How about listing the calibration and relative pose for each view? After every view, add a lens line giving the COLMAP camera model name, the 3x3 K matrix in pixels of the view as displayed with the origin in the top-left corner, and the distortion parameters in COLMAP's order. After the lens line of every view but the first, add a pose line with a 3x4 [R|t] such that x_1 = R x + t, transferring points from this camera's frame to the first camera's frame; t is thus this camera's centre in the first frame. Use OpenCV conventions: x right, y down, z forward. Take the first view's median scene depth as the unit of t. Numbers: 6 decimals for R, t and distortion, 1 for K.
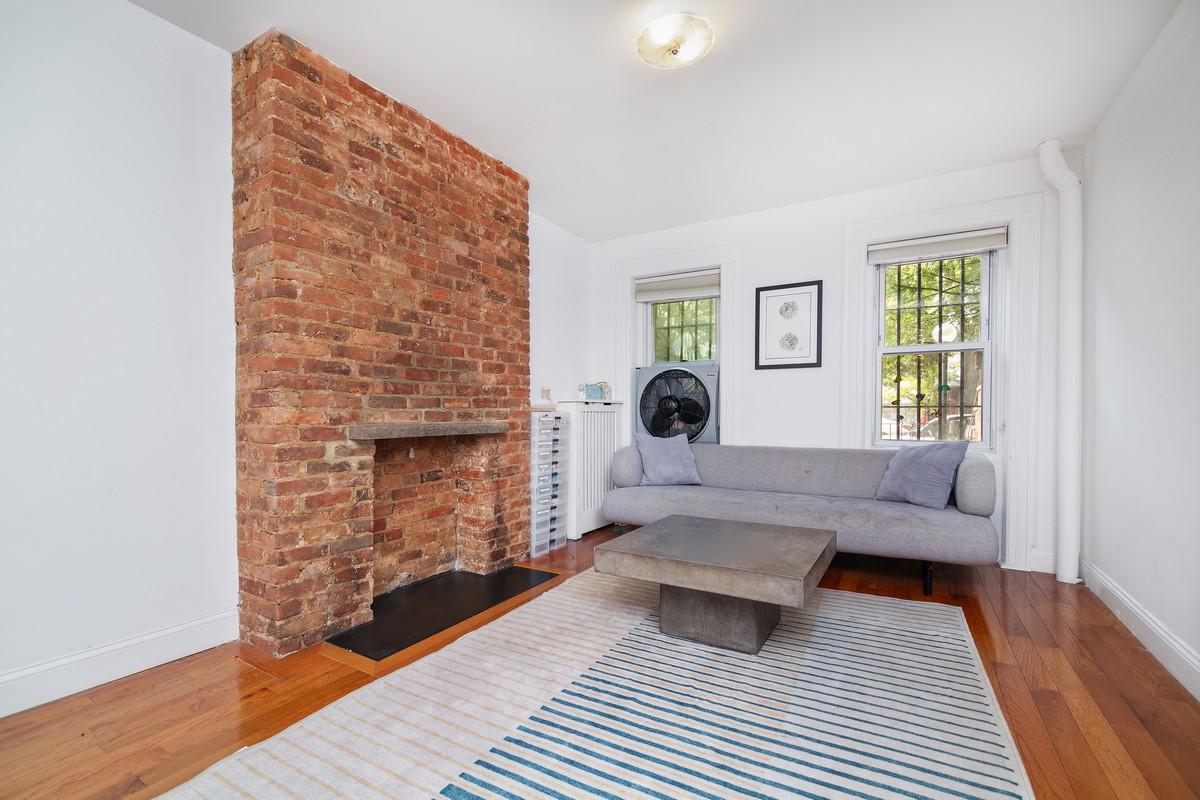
lens RADIAL K [[549.9, 0, 583.2], [0, 549.9, 425.3], [0, 0, 1]] dist [-0.002446, -0.000622]
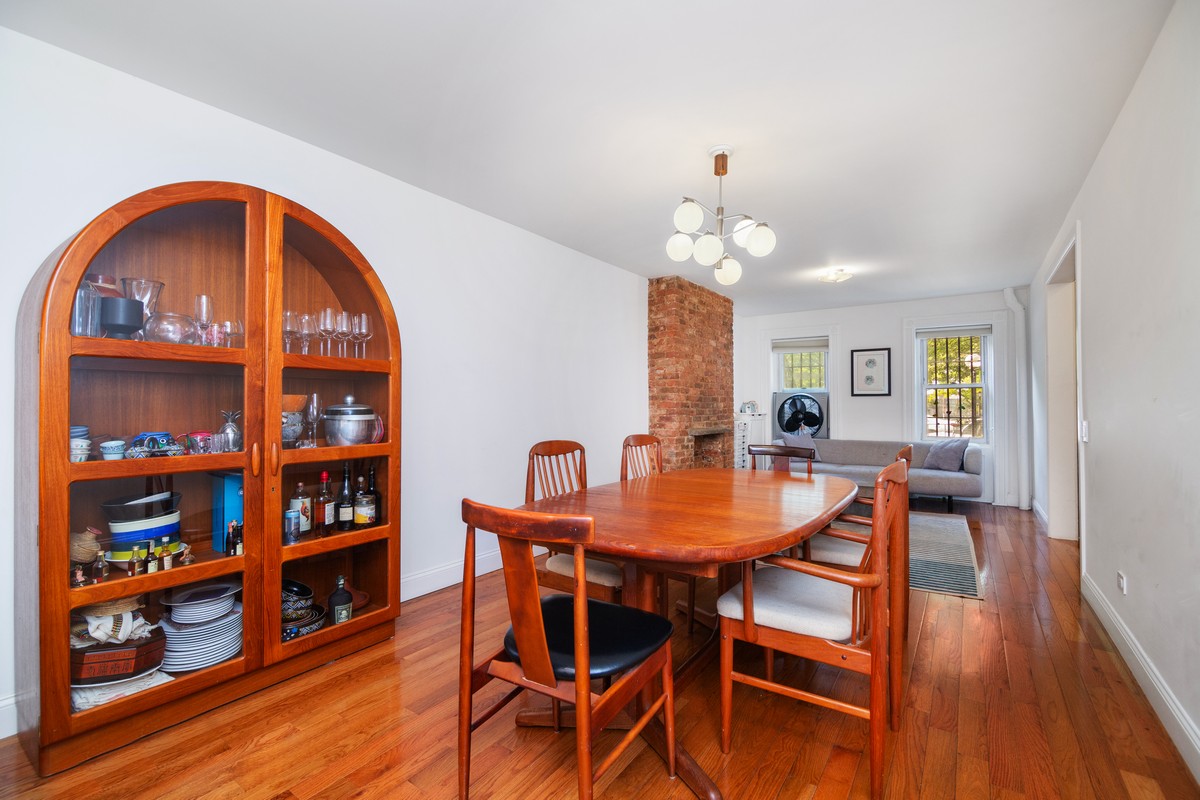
lens RADIAL K [[549.9, 0, 595.6], [0, 549.9, 395.5], [0, 0, 1]] dist [-0.002446, -0.000622]
pose [[0.998233, 0.001003, -0.059415, -0.559792], [-0.003798, 0.998890, -0.046956, -0.026346], [0.059302, 0.047098, 0.997128, -1.121389]]
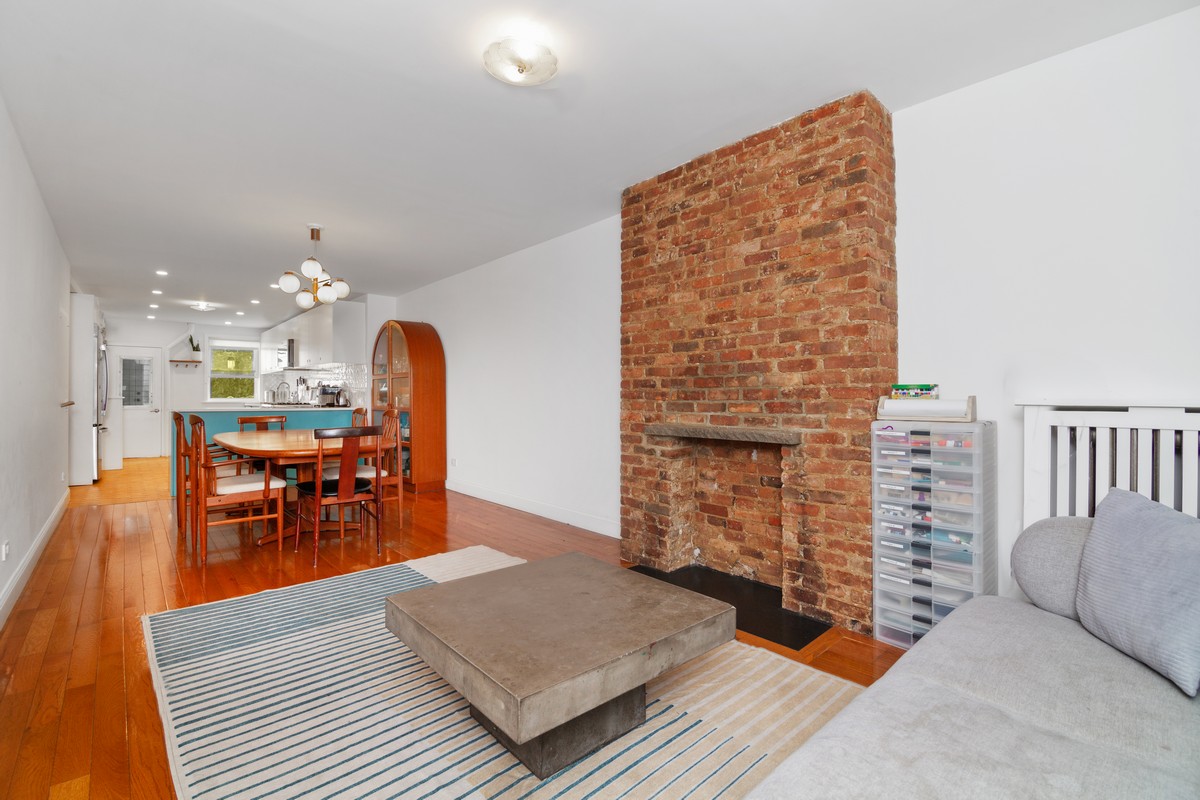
lens RADIAL K [[549.9, 0, 596.3], [0, 549.9, 389.3], [0, 0, 1]] dist [-0.002446, -0.000622]
pose [[-0.317819, -0.011532, -0.948081, 0.785850], [-0.021020, 0.999766, -0.005115, -0.062741], [0.947918, 0.018303, -0.317987, 1.066066]]
